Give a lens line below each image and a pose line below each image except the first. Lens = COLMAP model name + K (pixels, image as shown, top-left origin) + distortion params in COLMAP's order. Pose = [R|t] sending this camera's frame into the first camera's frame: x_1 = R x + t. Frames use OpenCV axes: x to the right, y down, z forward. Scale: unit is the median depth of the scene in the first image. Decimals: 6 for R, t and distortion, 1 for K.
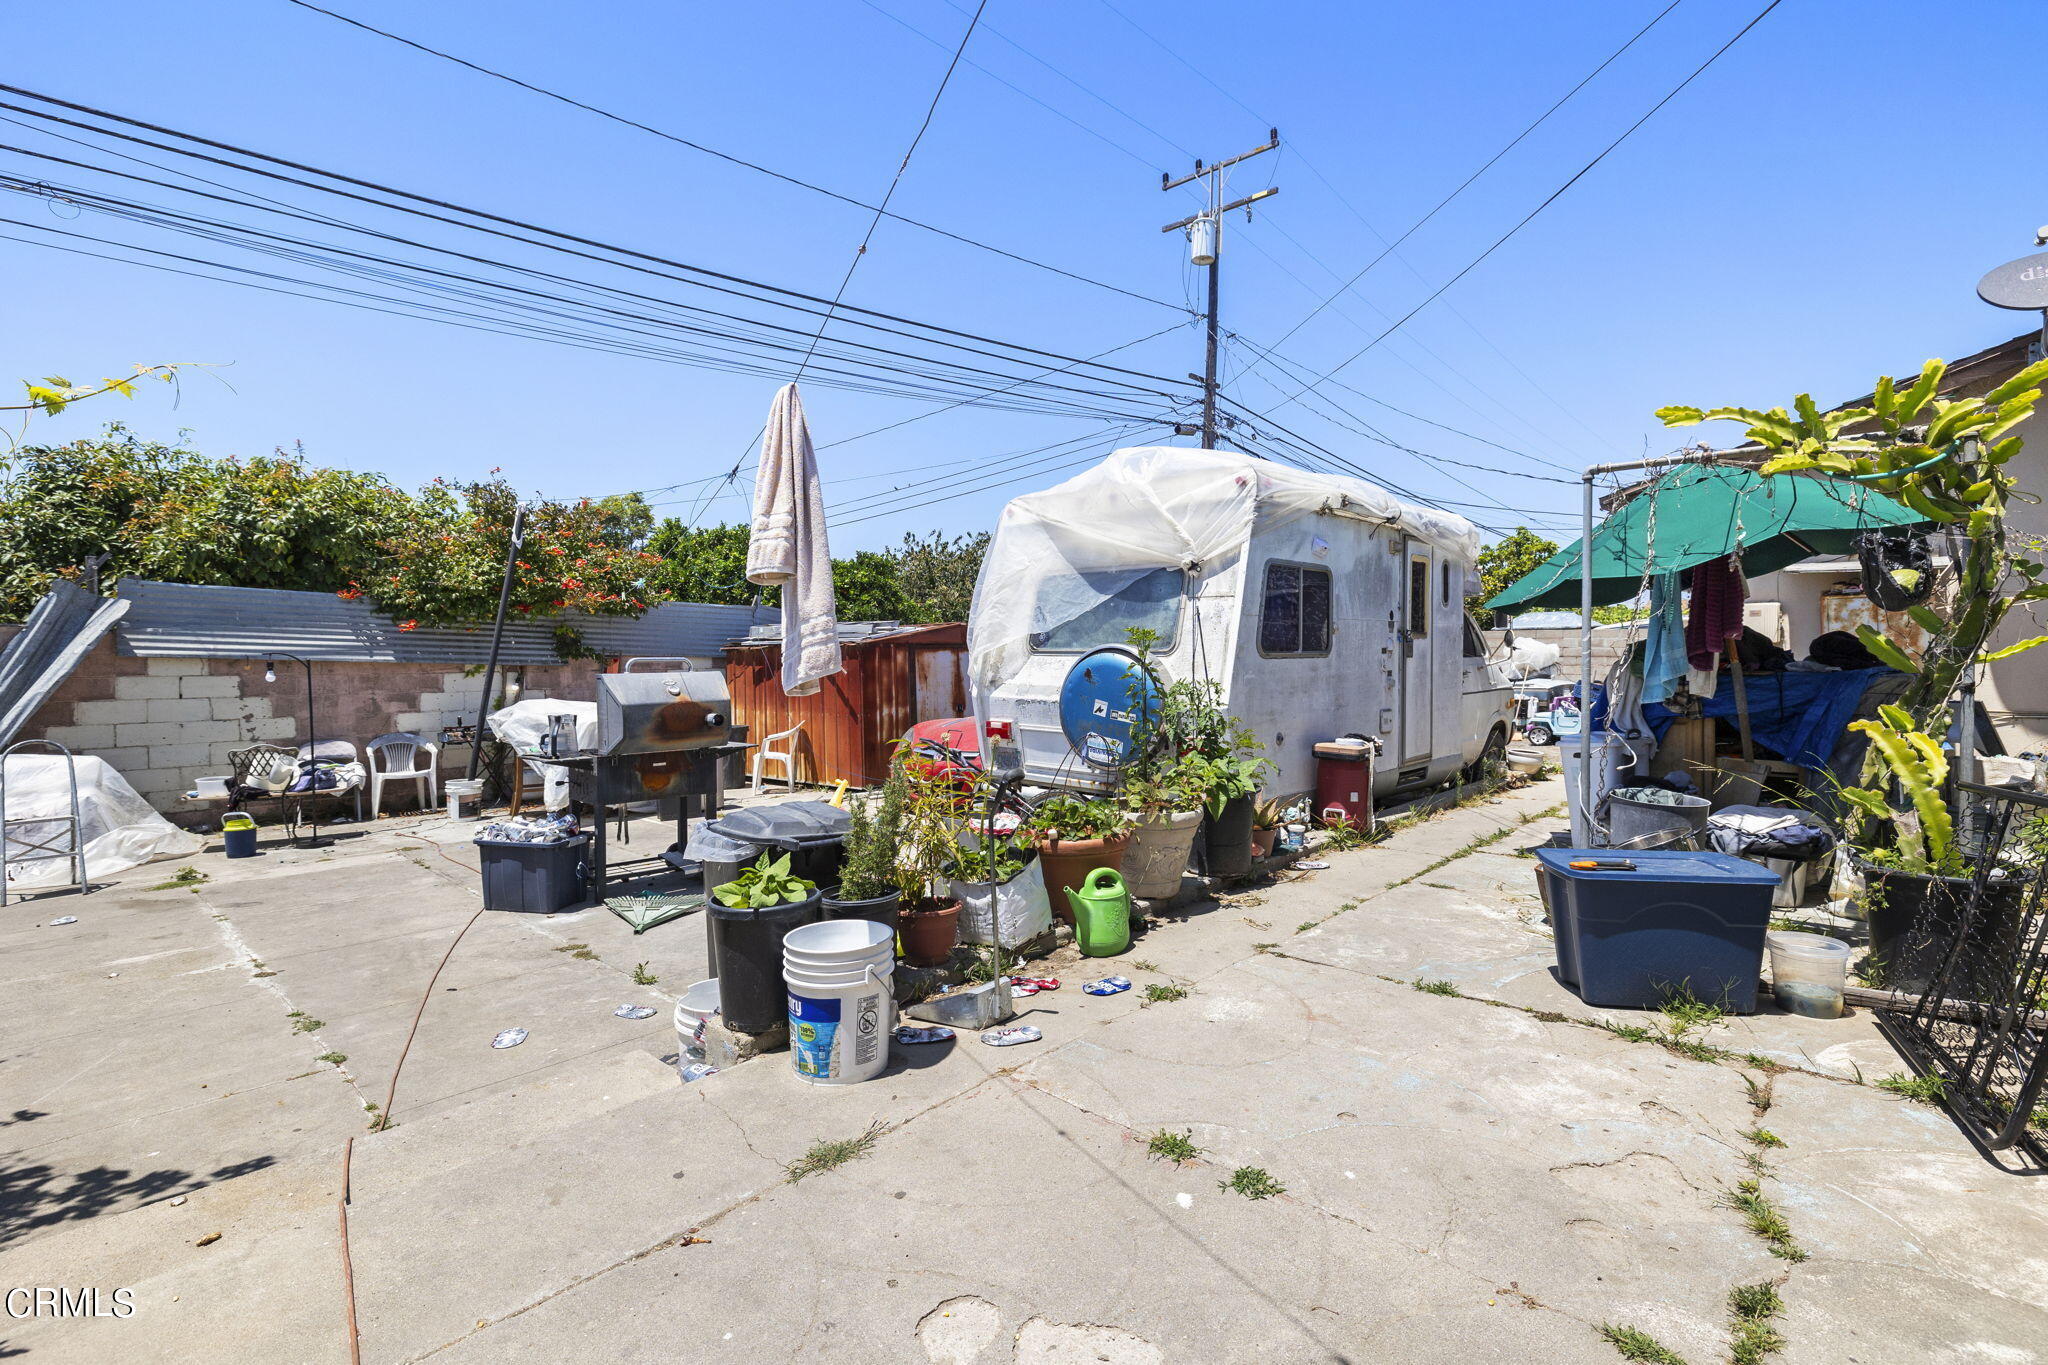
lens RADIAL K [[1010.1, 0, 1024.0], [0, 1010.1, 682.5], [0, 0, 1]] dist [-0.003582, -0.000327]
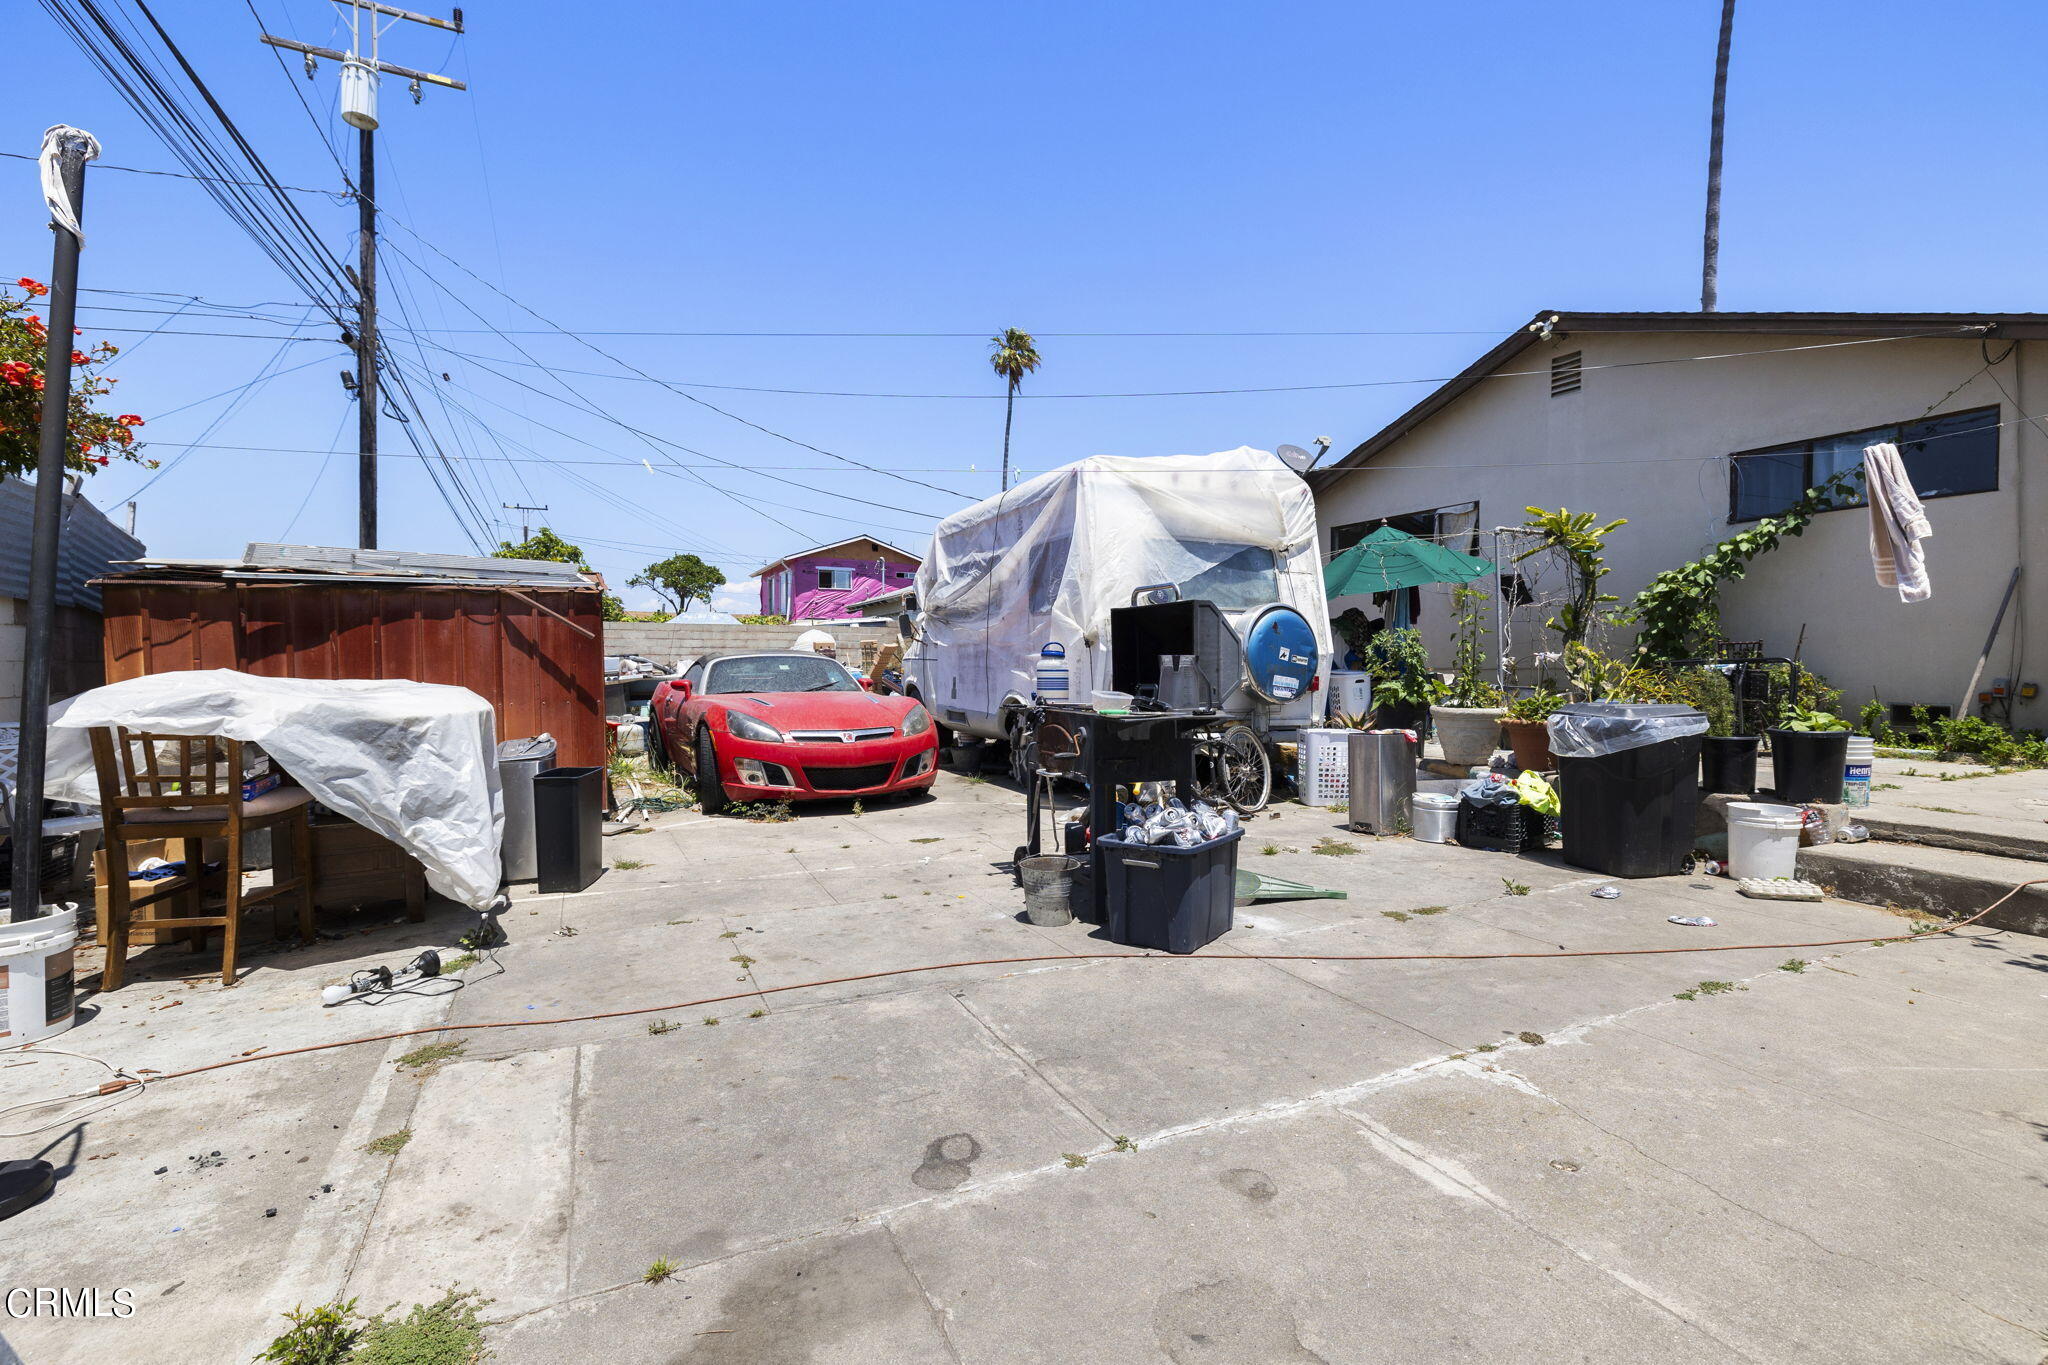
lens RADIAL K [[1010.1, 0, 1024.0], [0, 1010.1, 682.5], [0, 0, 1]] dist [-0.003582, -0.000327]
pose [[0.310315, -0.014904, 0.950517, -1.225892], [0.027009, 0.999612, 0.006856, 0.044758], [-0.950250, 0.023545, 0.310597, 0.928524]]
